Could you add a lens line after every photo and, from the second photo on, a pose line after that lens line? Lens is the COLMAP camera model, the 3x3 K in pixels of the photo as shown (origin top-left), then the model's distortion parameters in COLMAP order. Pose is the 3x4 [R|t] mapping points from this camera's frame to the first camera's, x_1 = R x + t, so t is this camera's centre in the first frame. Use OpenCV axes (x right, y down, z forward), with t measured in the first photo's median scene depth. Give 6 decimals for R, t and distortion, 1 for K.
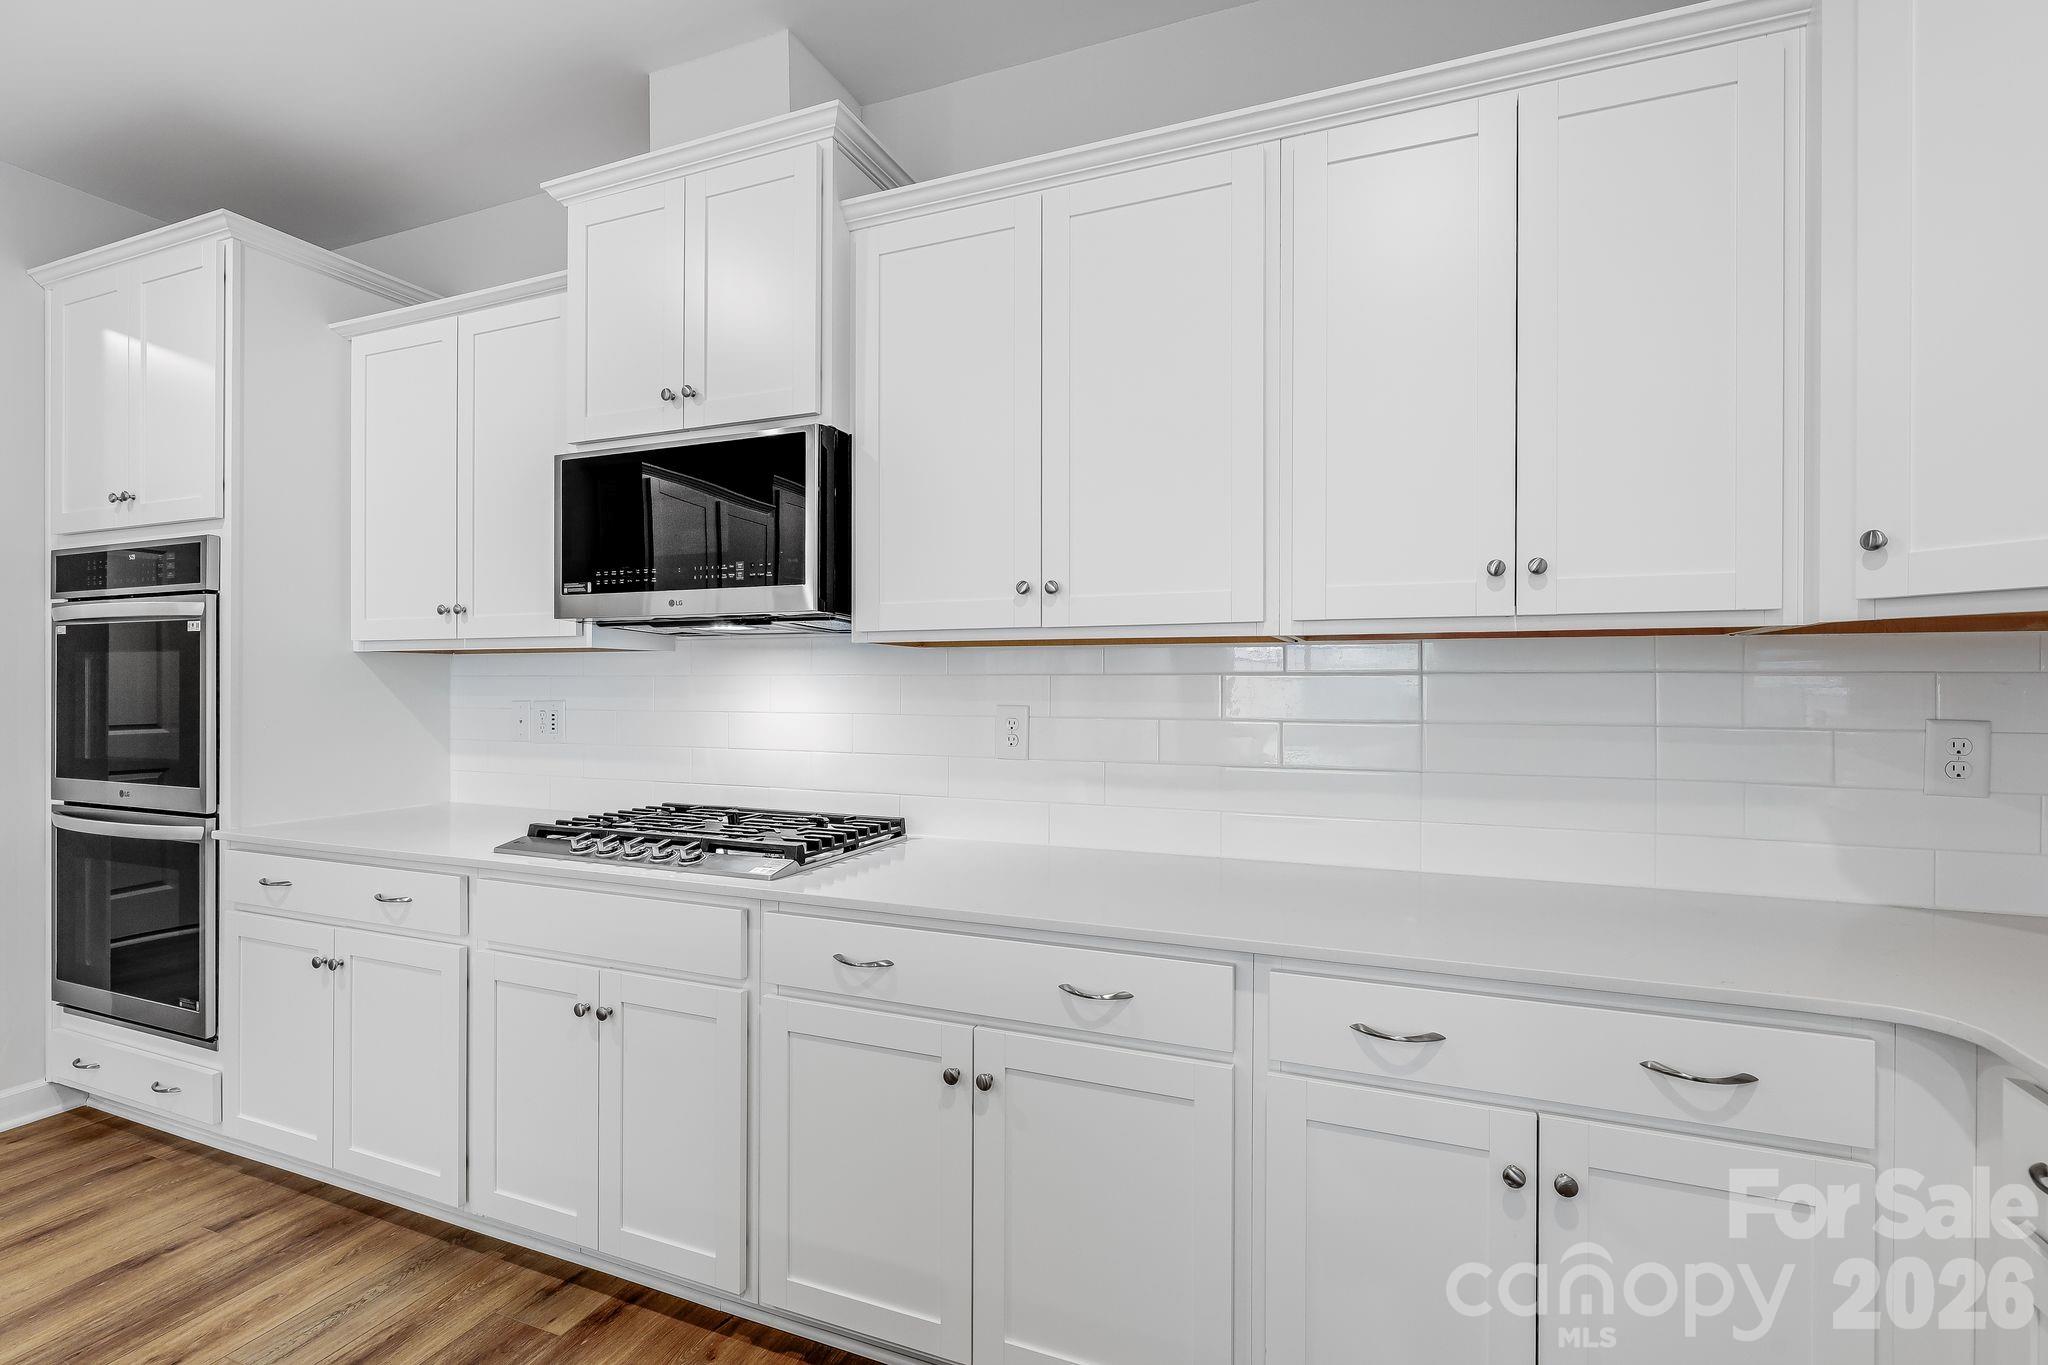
lens RADIAL K [[923.8, 0, 1032.6], [0, 923.8, 685.0], [0, 0, 1]] dist [-0.000985, -0.000504]
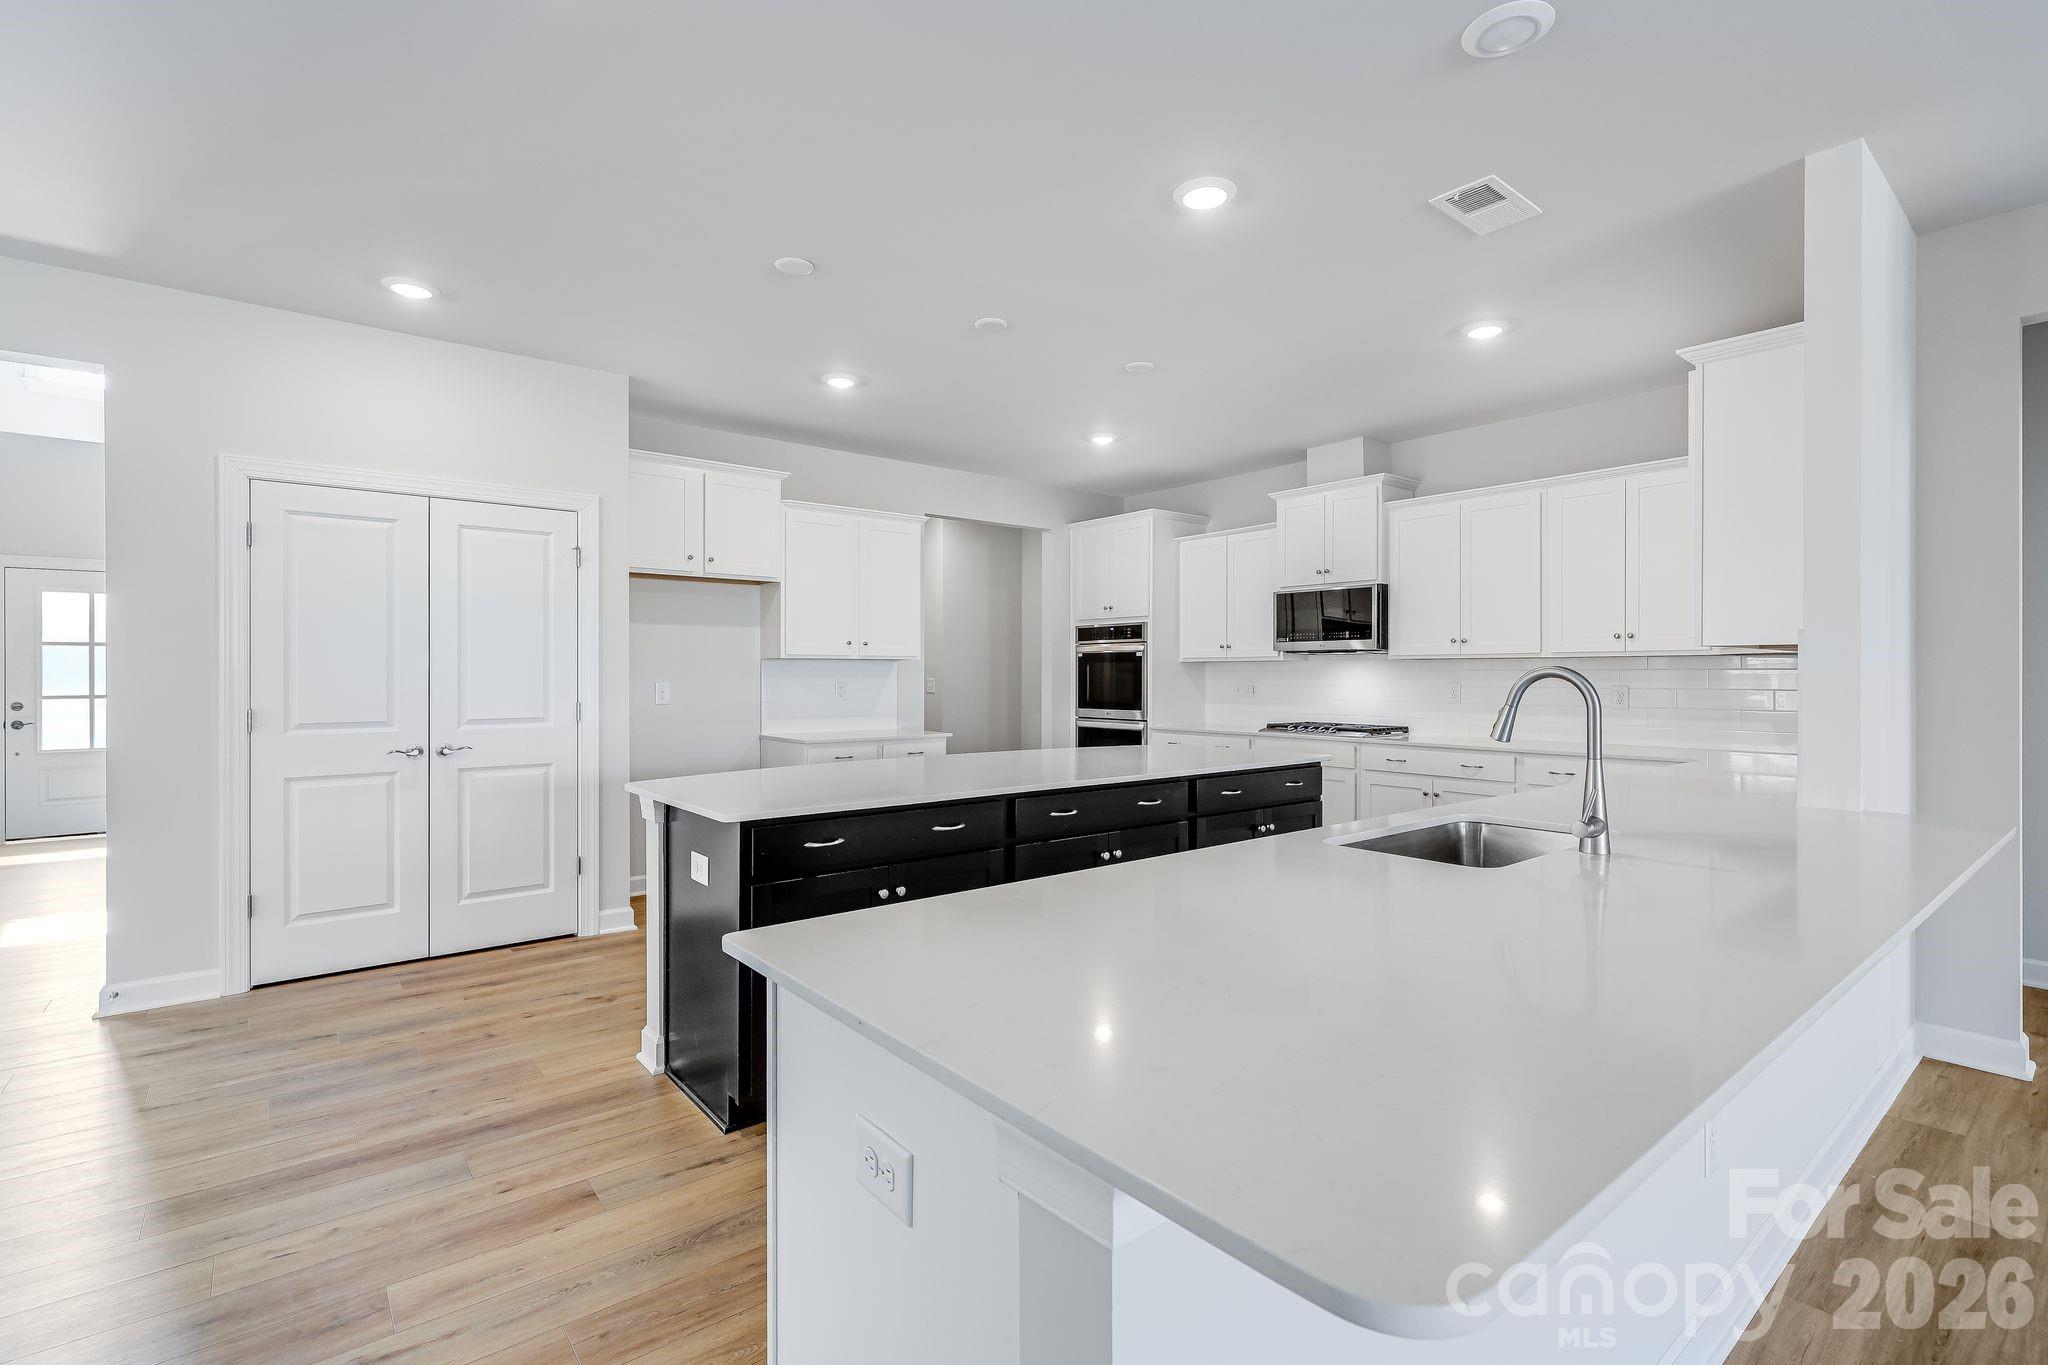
lens RADIAL K [[931.0, 0, 1026.3], [0, 931.0, 680.6], [0, 0, 1]] dist [0.001487, -0.001872]
pose [[0.872487, 0.000799, -0.488637, 0.206630], [0.002598, 0.999977, 0.006275, -0.001466], [0.488631, -0.006744, 0.872464, -1.832091]]
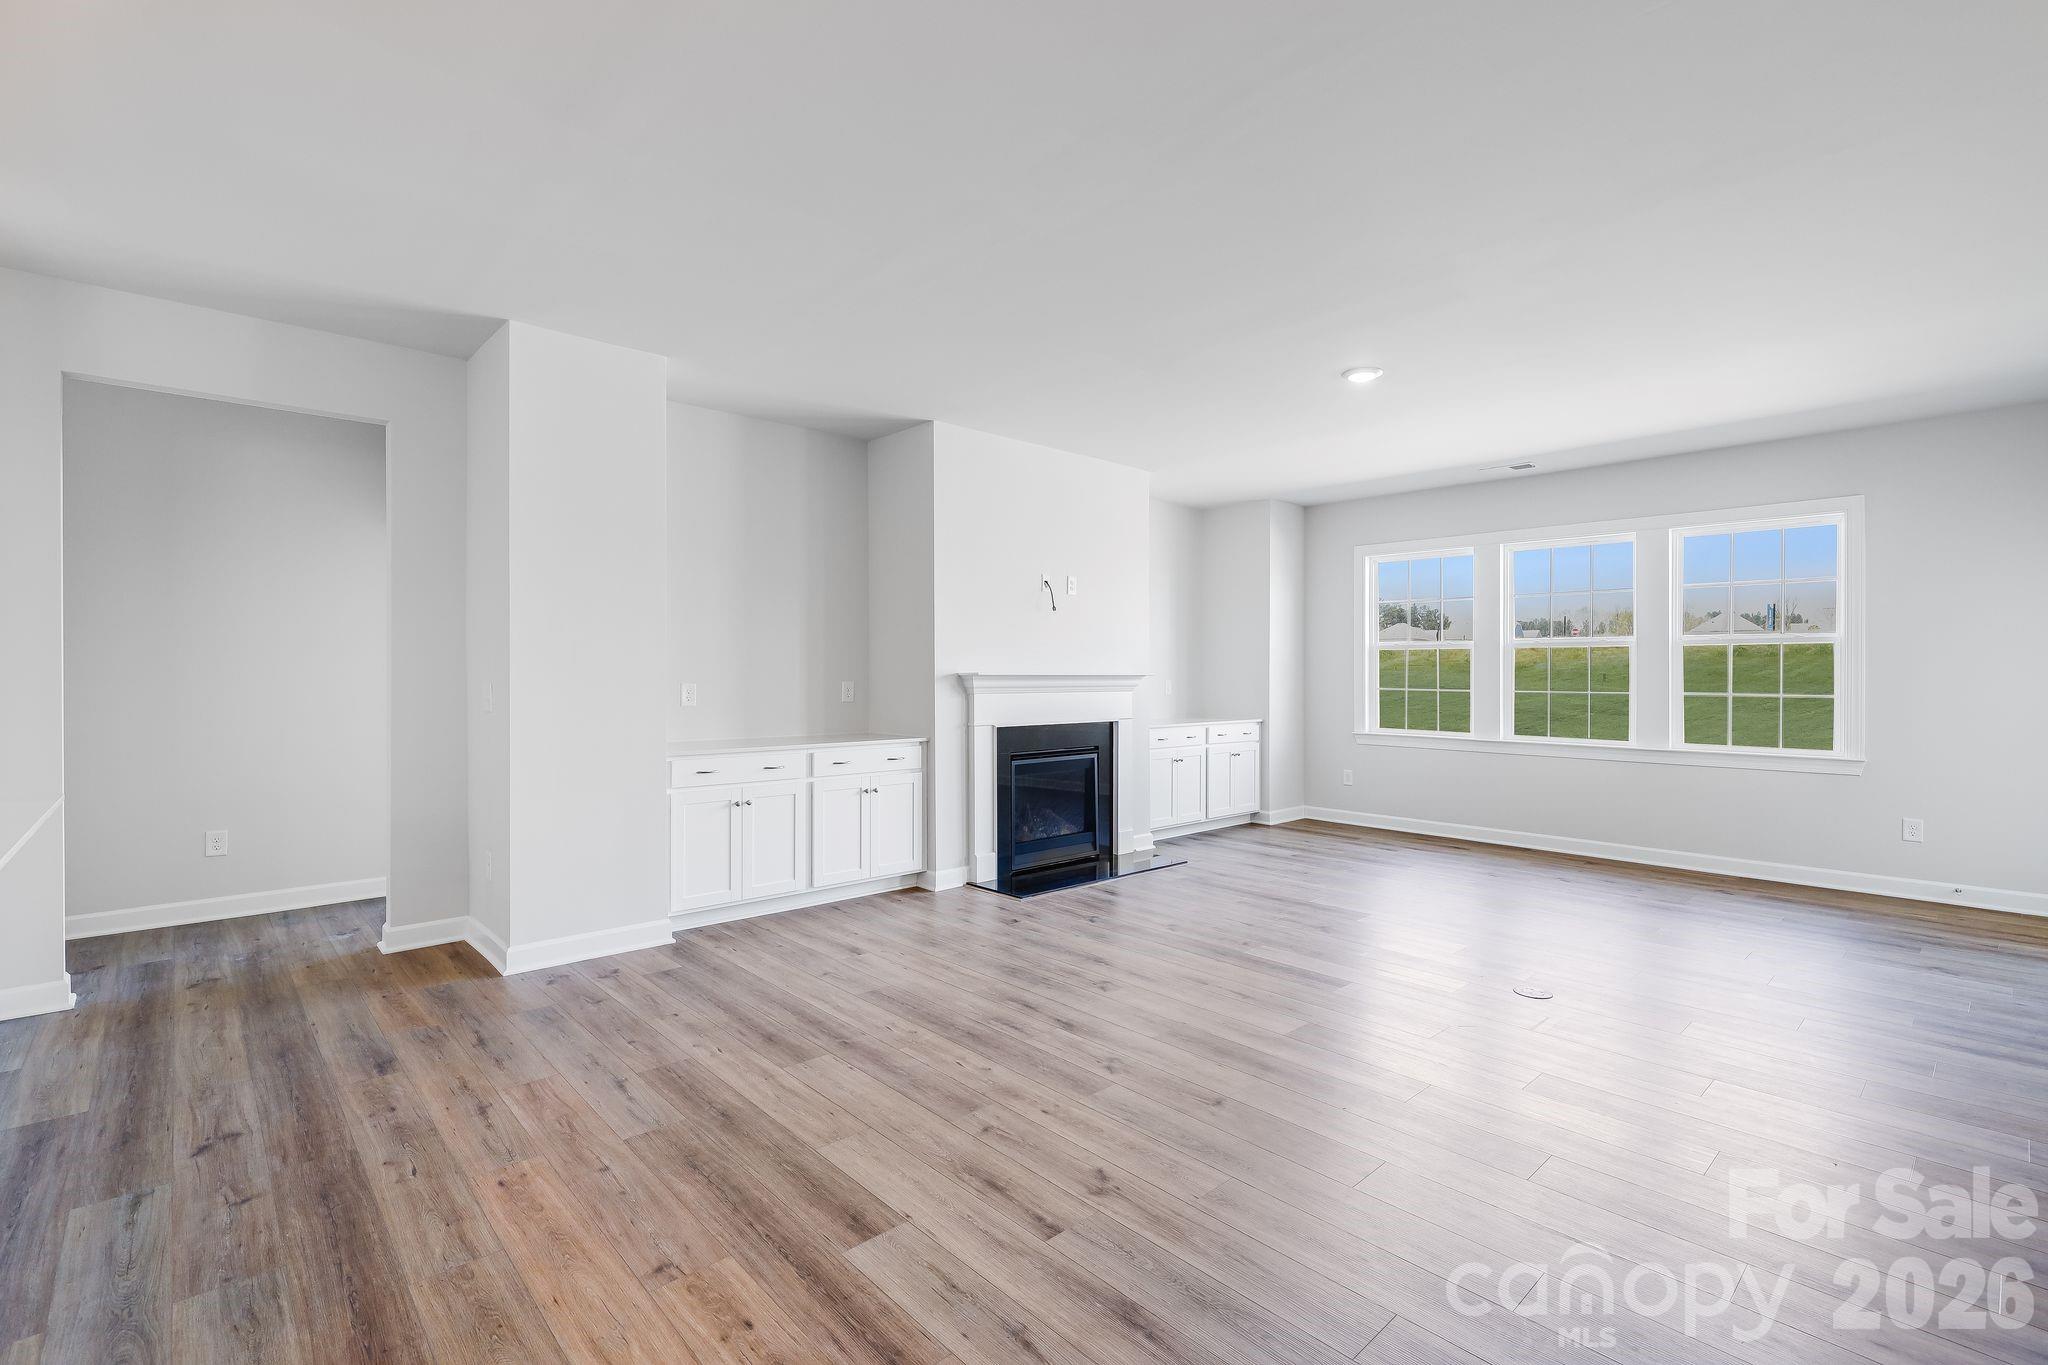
lens RADIAL K [[931.0, 0, 1028.0], [0, 931.0, 674.1], [0, 0, 1]] dist [0.001487, -0.001872]
pose [[0.433618, 0.002202, 0.901094, 0.073146], [0.001379, 0.999994, -0.003107, 0.013723], [-0.901096, 0.002589, 0.433612, -2.168457]]
